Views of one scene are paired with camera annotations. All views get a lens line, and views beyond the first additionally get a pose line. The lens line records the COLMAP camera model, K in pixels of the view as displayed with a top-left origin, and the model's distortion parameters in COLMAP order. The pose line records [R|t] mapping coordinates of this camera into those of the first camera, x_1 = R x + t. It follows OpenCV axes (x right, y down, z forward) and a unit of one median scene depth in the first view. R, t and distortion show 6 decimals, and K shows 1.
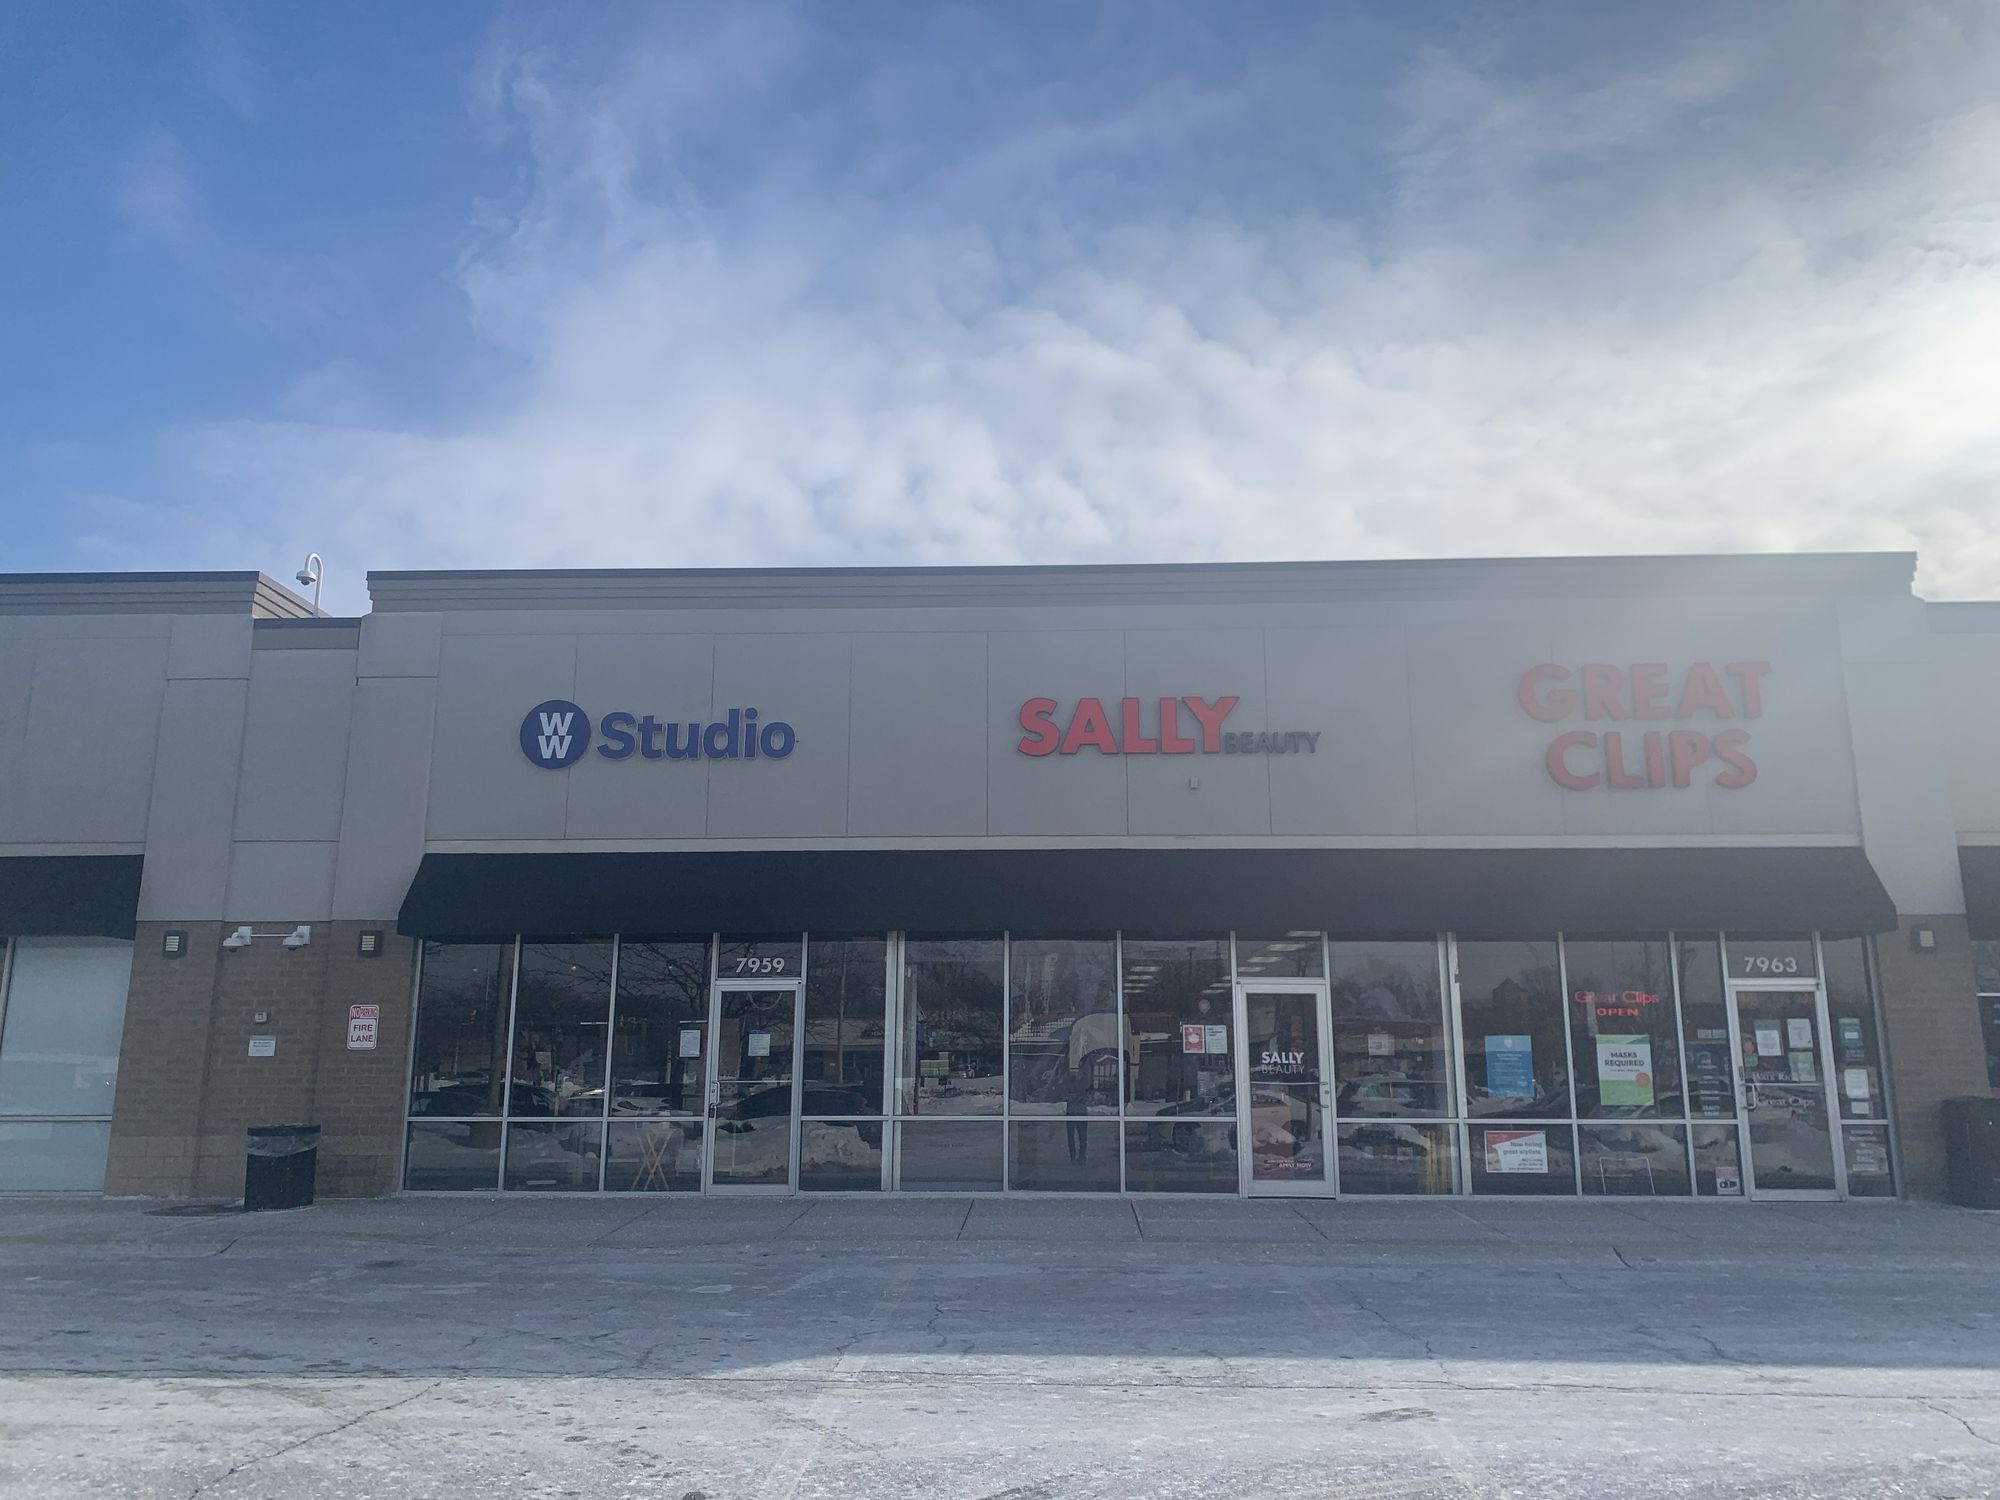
lens RADIAL K [[1508.2, 0, 1017.5], [0, 1508.2, 750.5], [0, 0, 1]] dist [0.059547, -0.093884]
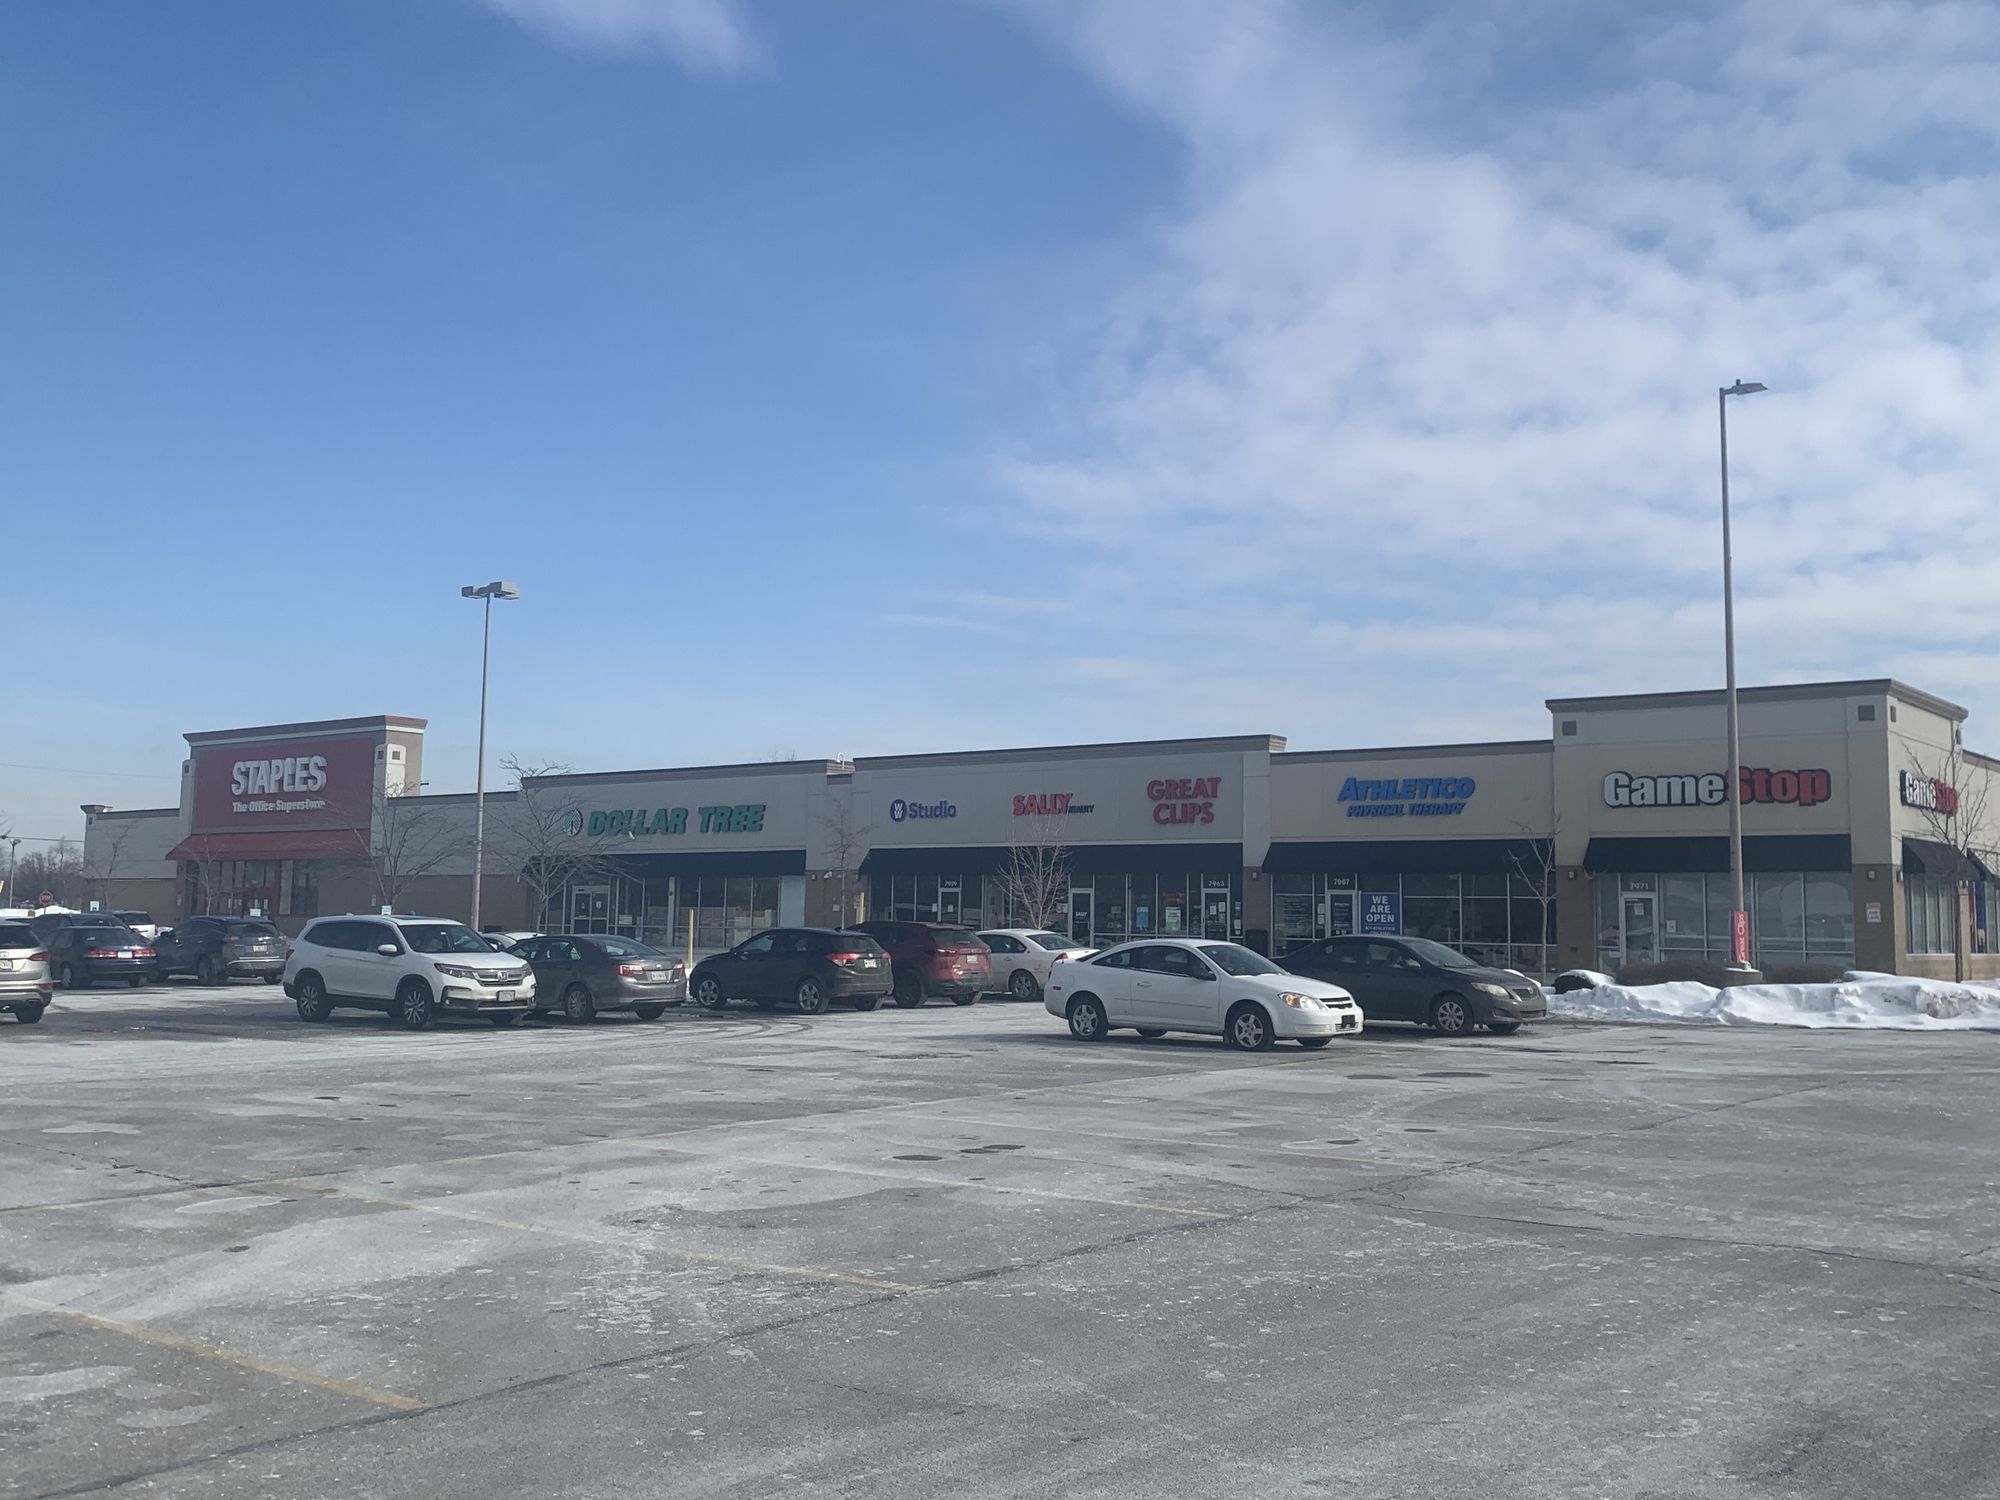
lens RADIAL K [[1928.7, 0, 1003.4], [0, 1928.7, 723.9], [0, 0, 1]] dist [0.157749, -0.404484]
pose [[0.801406, -0.049491, -0.596070, 2.337939], [0.101777, 0.993321, 0.054364, -0.396996], [0.589399, -0.104234, 0.801090, -2.126556]]
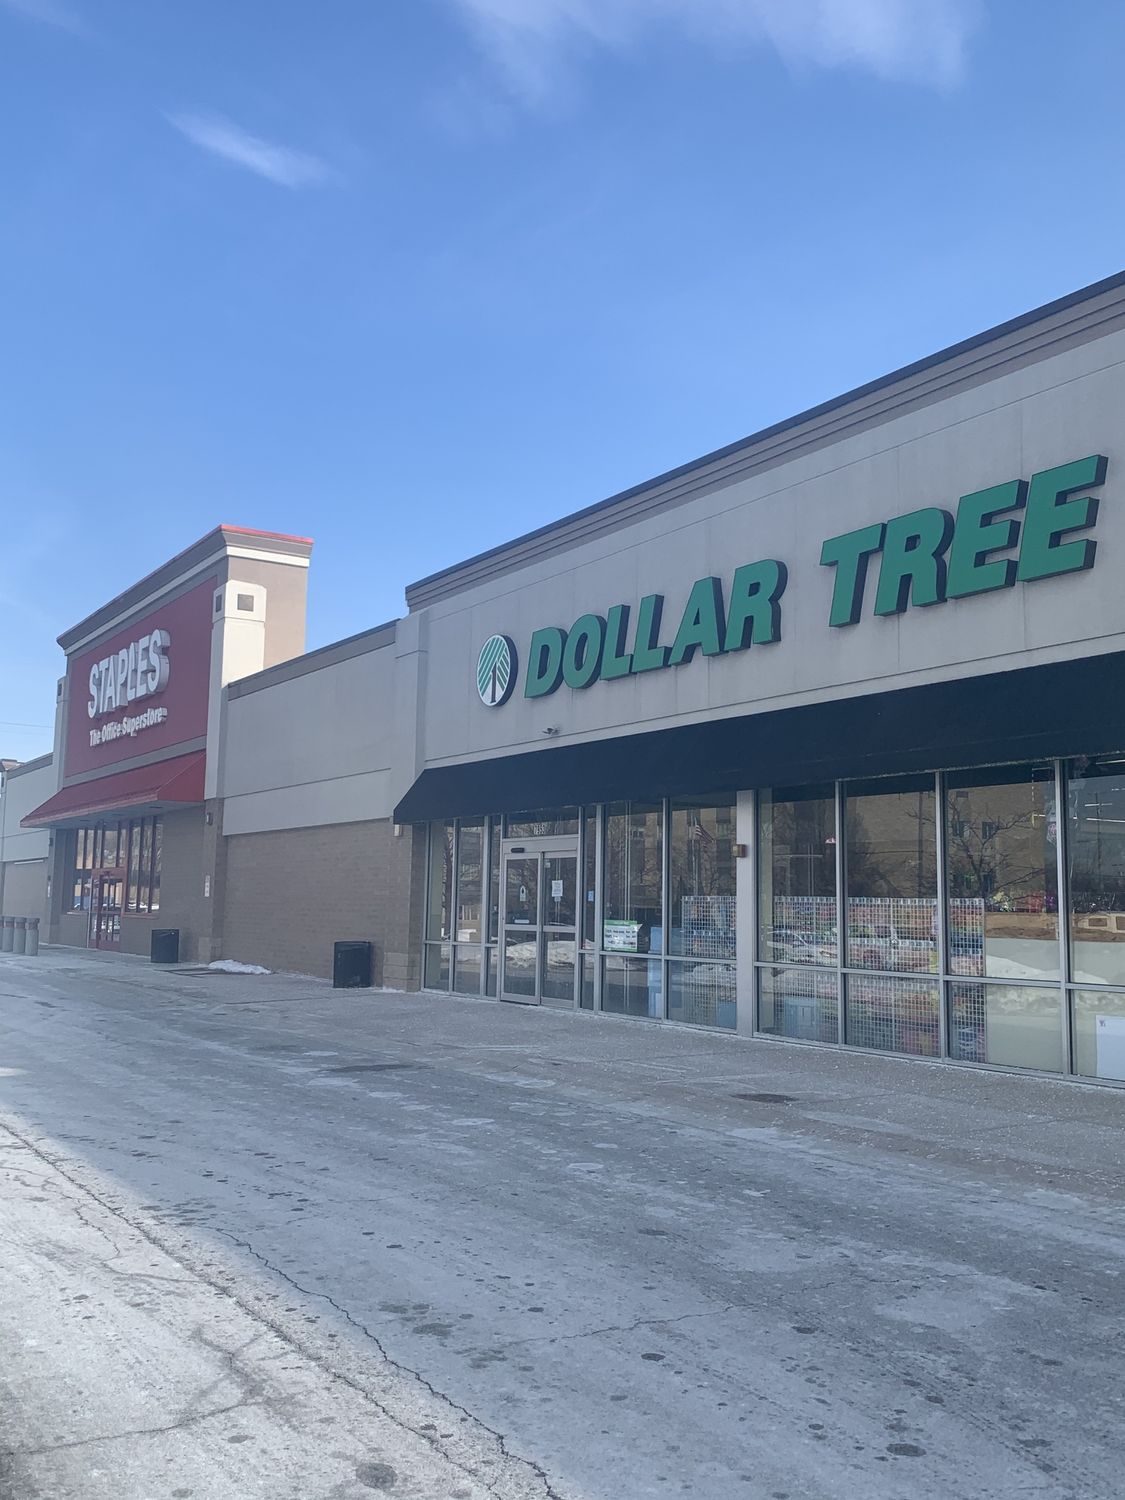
lens RADIAL K [[1448.8, 0, 562.5], [0, 1448.8, 750.0], [0, 0, 1]] dist [0.157135, -0.428221]
pose [[0.544568, -0.082870, -0.834613, -0.247217], [0.146990, 0.989135, -0.002305, 0.082362], [0.825736, -0.121424, 0.550832, 0.374531]]
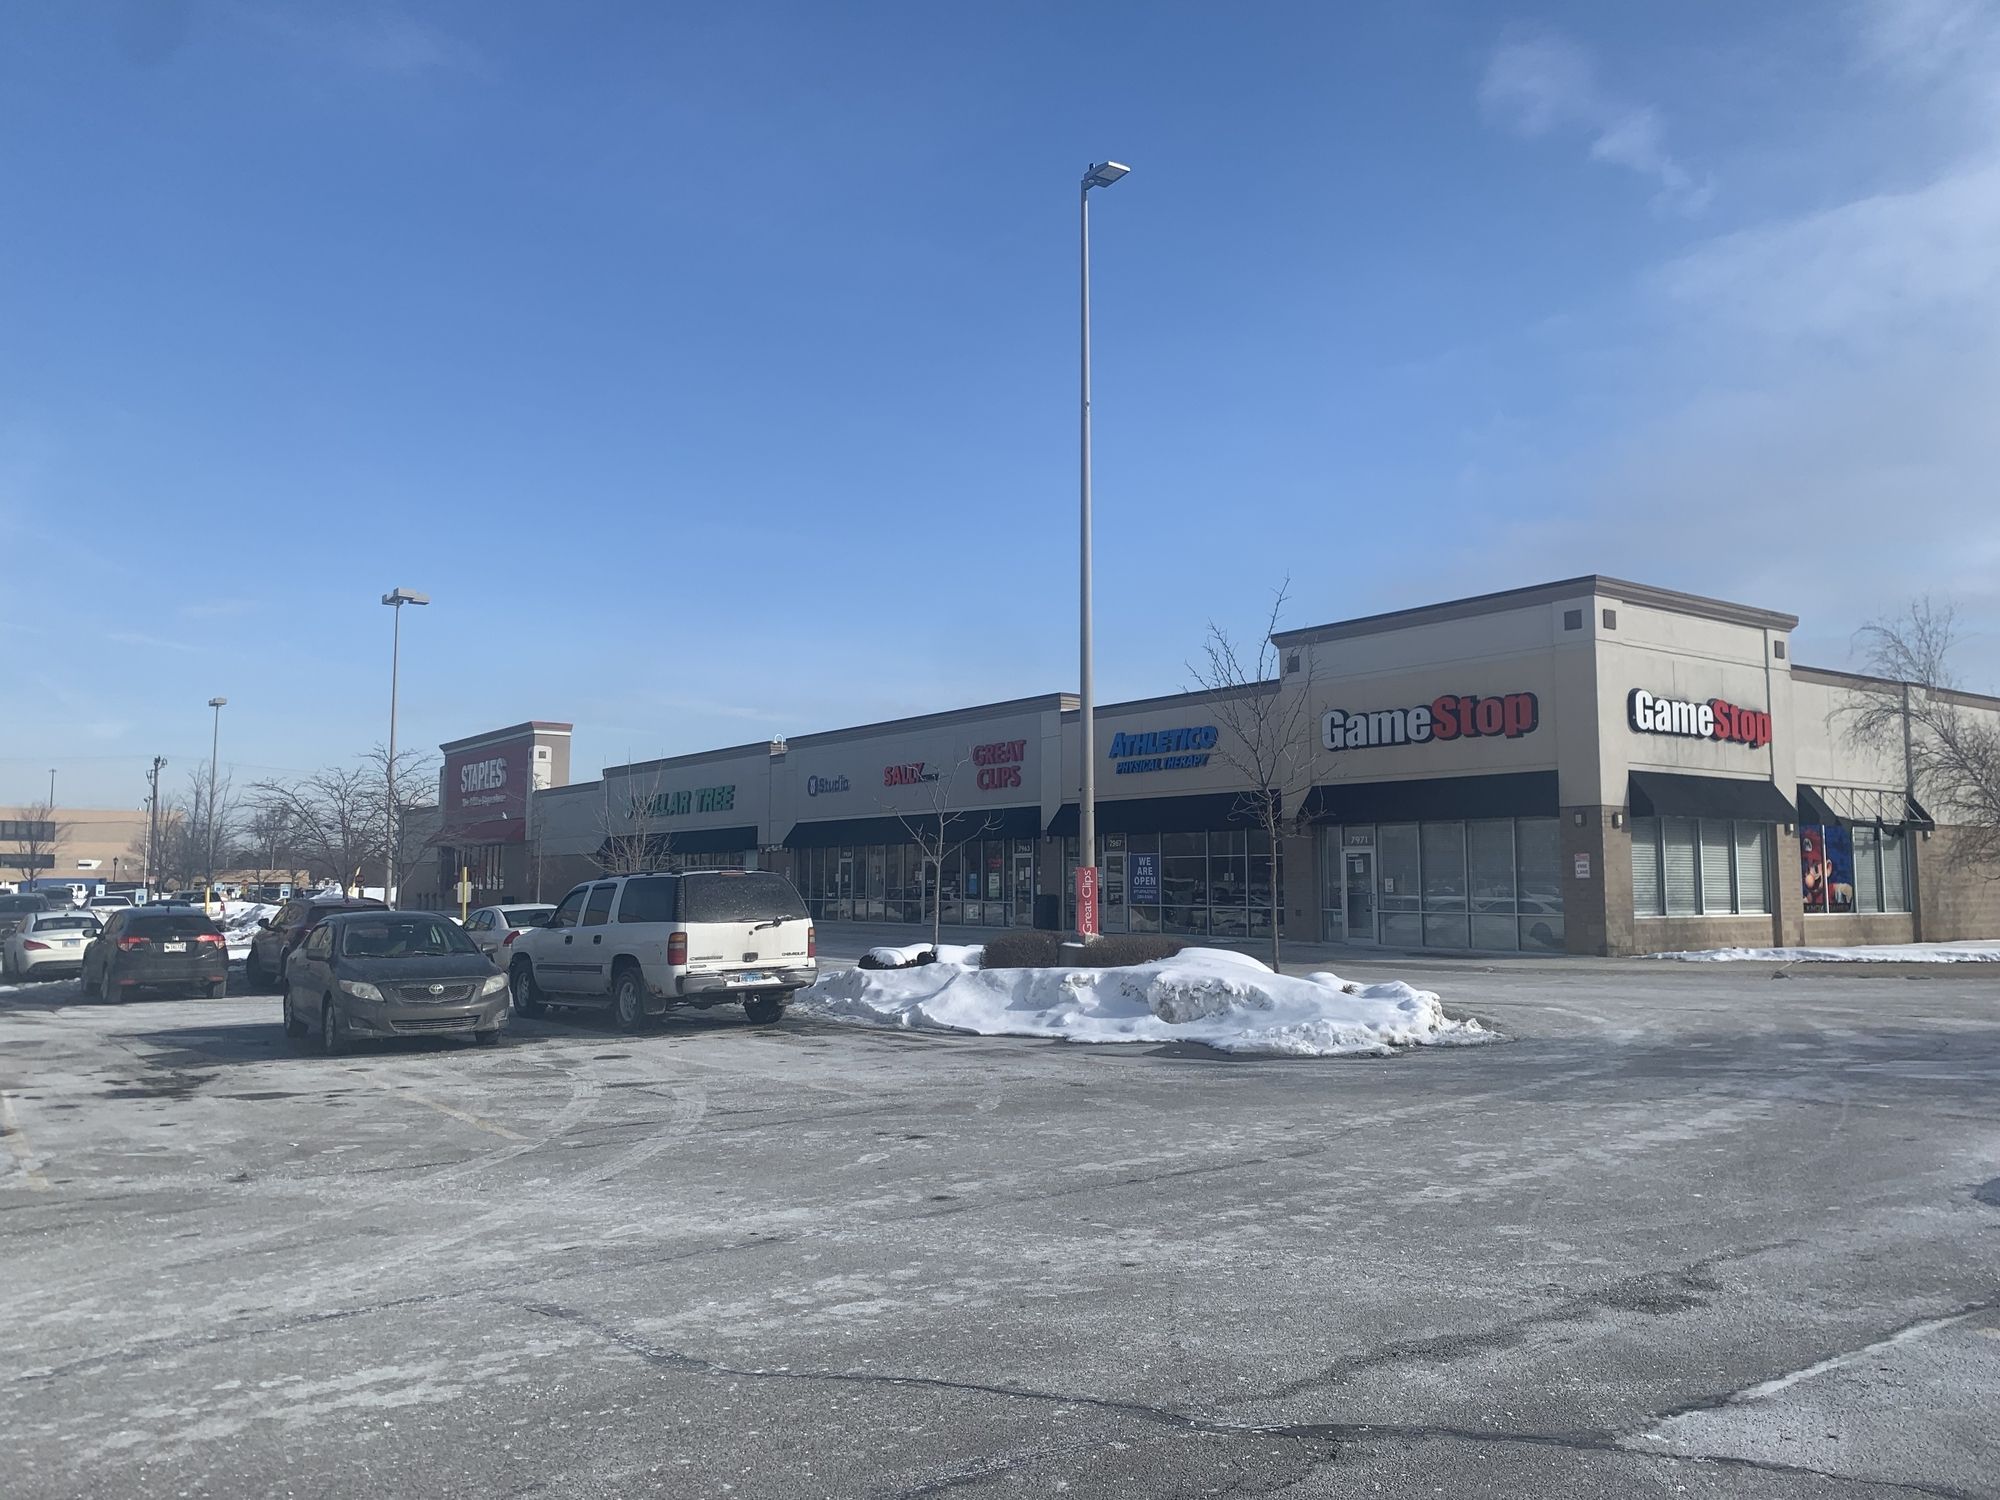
lens RADIAL K [[1523.9, 0, 1016.3], [0, 1523.9, 746.3], [0, 0, 1]] dist [0.116037, -0.261552]
pose [[0.614504, -0.071651, -0.785653, 2.670628], [0.153799, 0.987640, 0.030223, -0.132615], [0.773777, -0.139405, 0.617929, -0.723157]]
